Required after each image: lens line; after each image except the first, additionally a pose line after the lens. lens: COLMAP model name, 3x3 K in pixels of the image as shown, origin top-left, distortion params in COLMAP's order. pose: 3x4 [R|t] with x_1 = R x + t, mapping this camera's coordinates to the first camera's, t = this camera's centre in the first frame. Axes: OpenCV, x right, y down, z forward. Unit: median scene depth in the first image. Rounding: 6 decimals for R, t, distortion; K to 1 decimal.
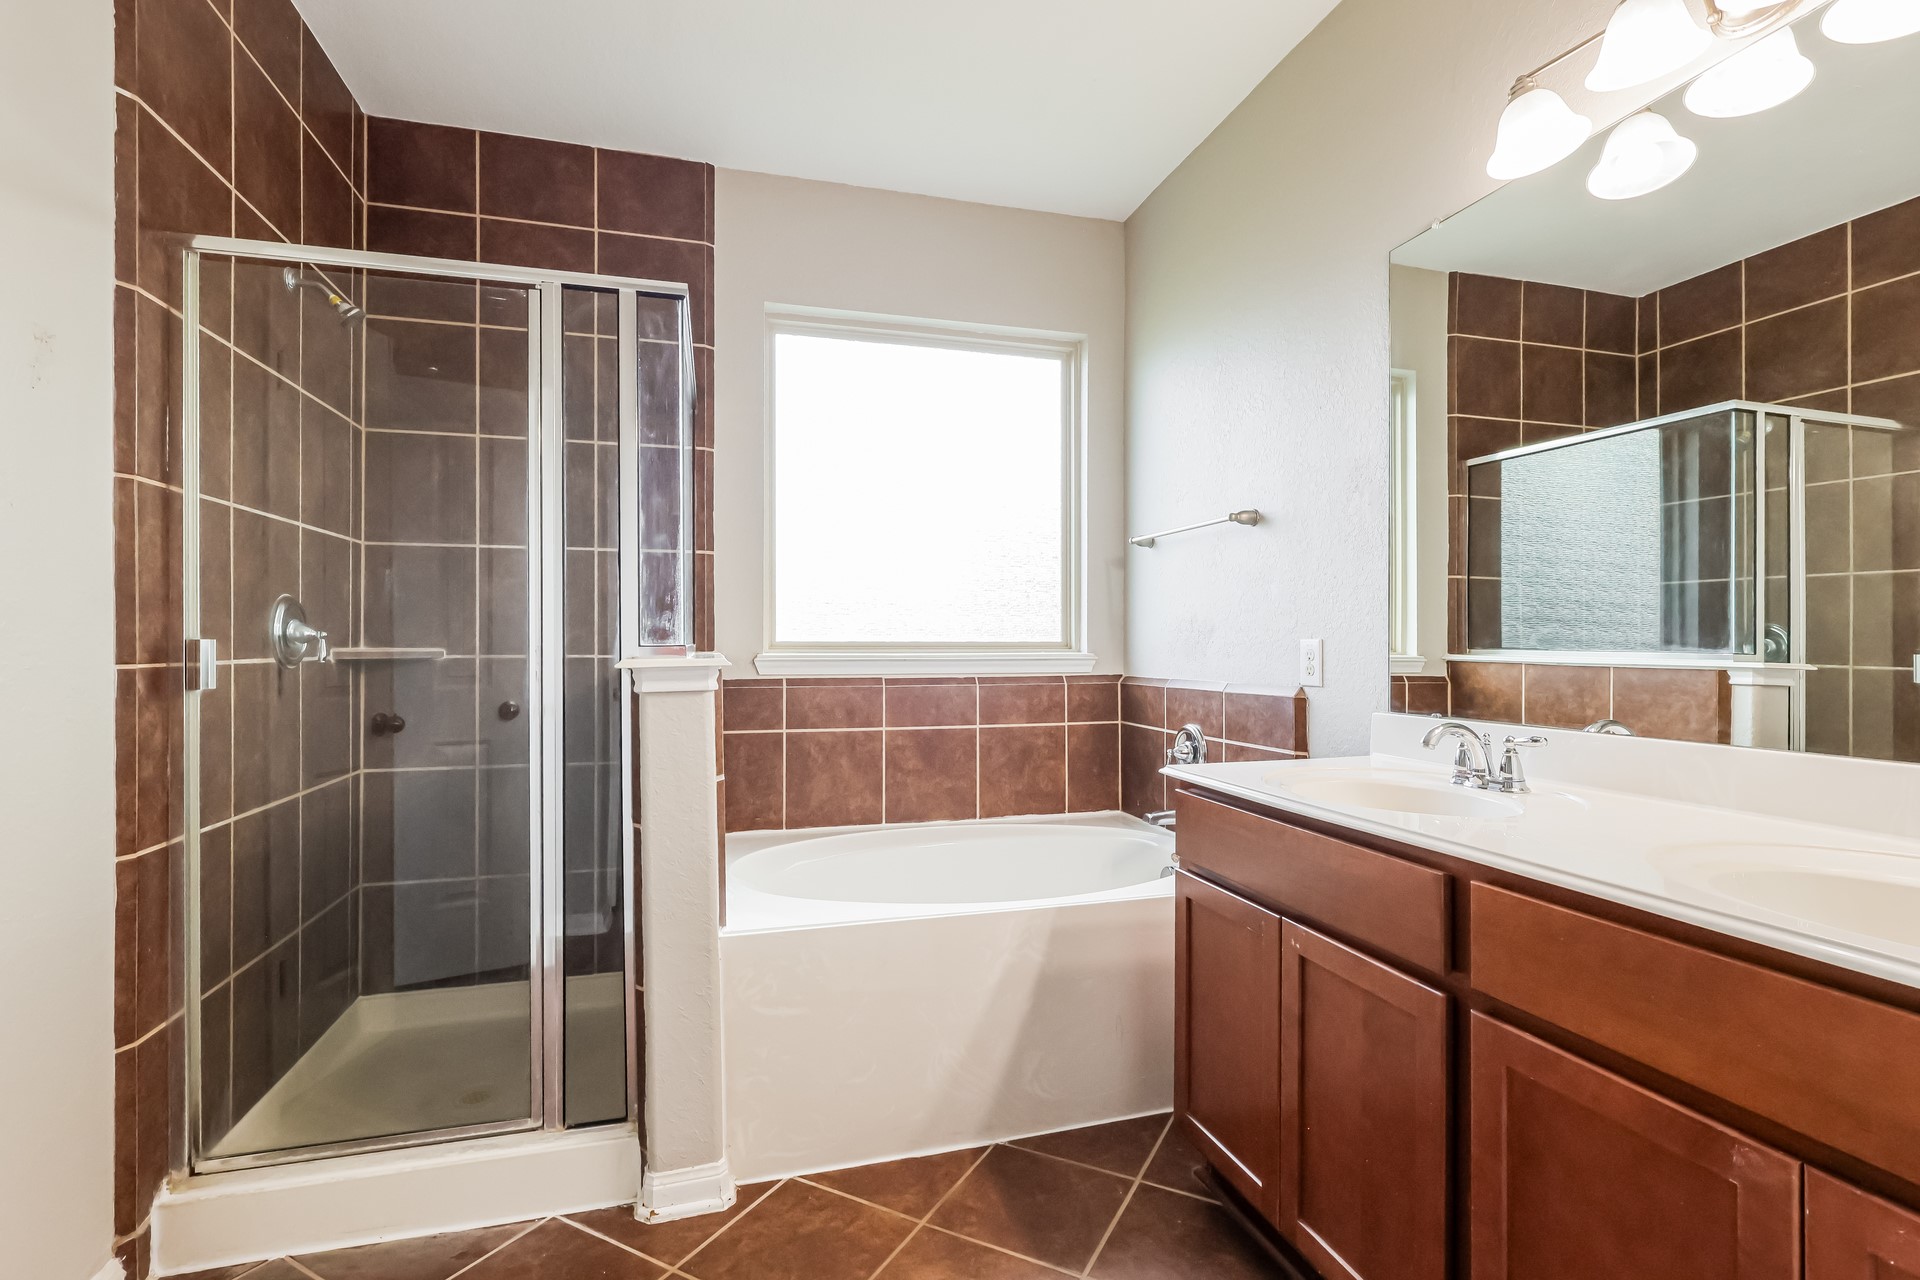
lens RADIAL K [[890.4, 0, 960.0], [0, 890.4, 640.0], [0, 0, 1]] dist [-0.020858, -0.000049]
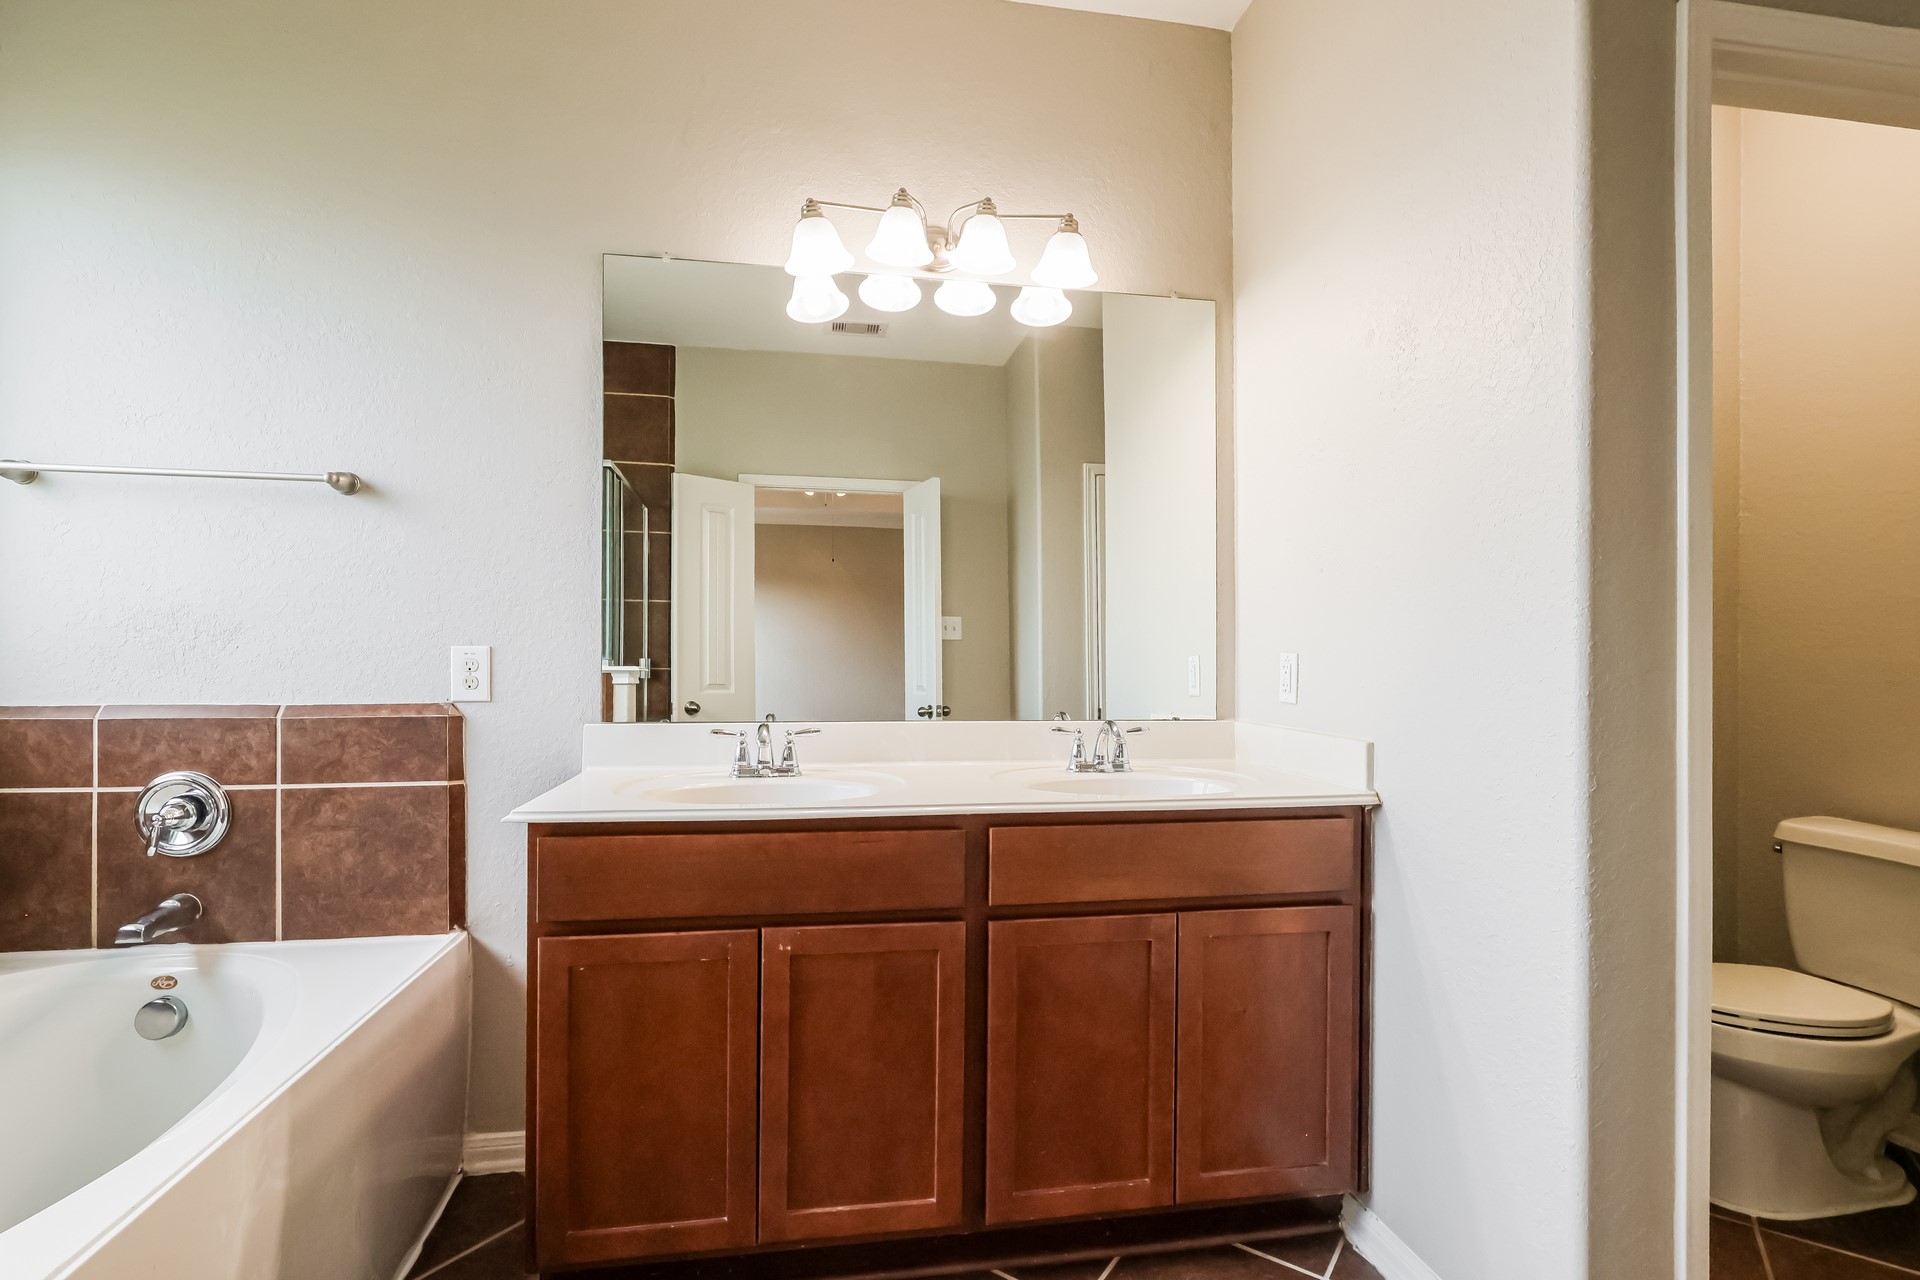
lens RADIAL K [[897.2, 0, 952.6], [0, 897.2, 649.3], [0, 0, 1]] dist [-0.002050, -0.000001]
pose [[0.111591, 0.005425, 0.993739, -0.406829], [-0.014521, 0.999887, -0.003828, -0.001736], [-0.993648, -0.014003, 0.111657, 0.441090]]
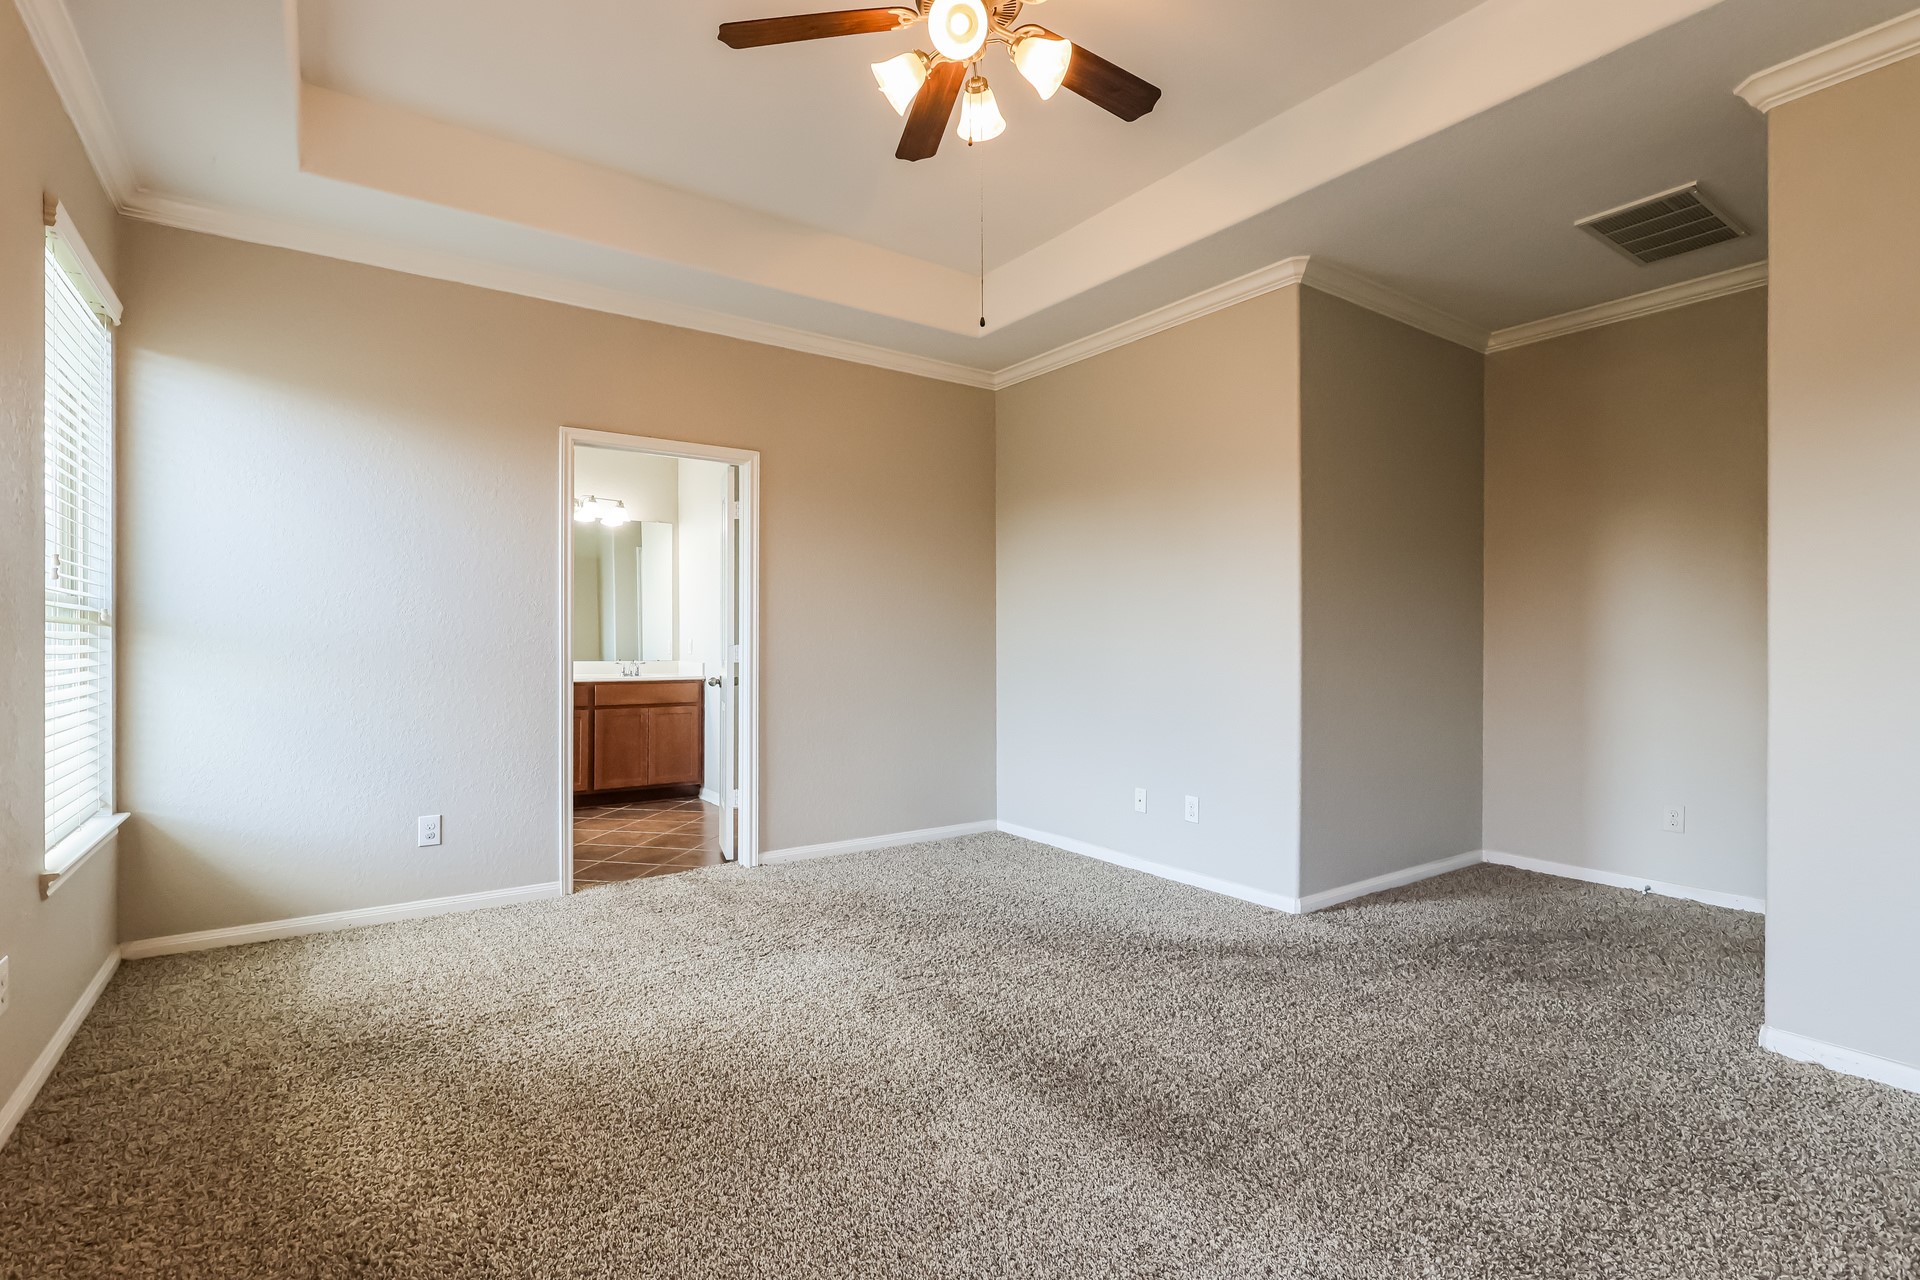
lens RADIAL K [[897.2, 0, 952.6], [0, 897.2, 649.3], [0, 0, 1]] dist [-0.002050, -0.000001]
pose [[-0.325141, -0.034301, 0.945043, -2.527546], [-0.025849, 0.999291, 0.027376, -0.071327], [-0.945312, -0.015528, -0.325797, 0.355900]]
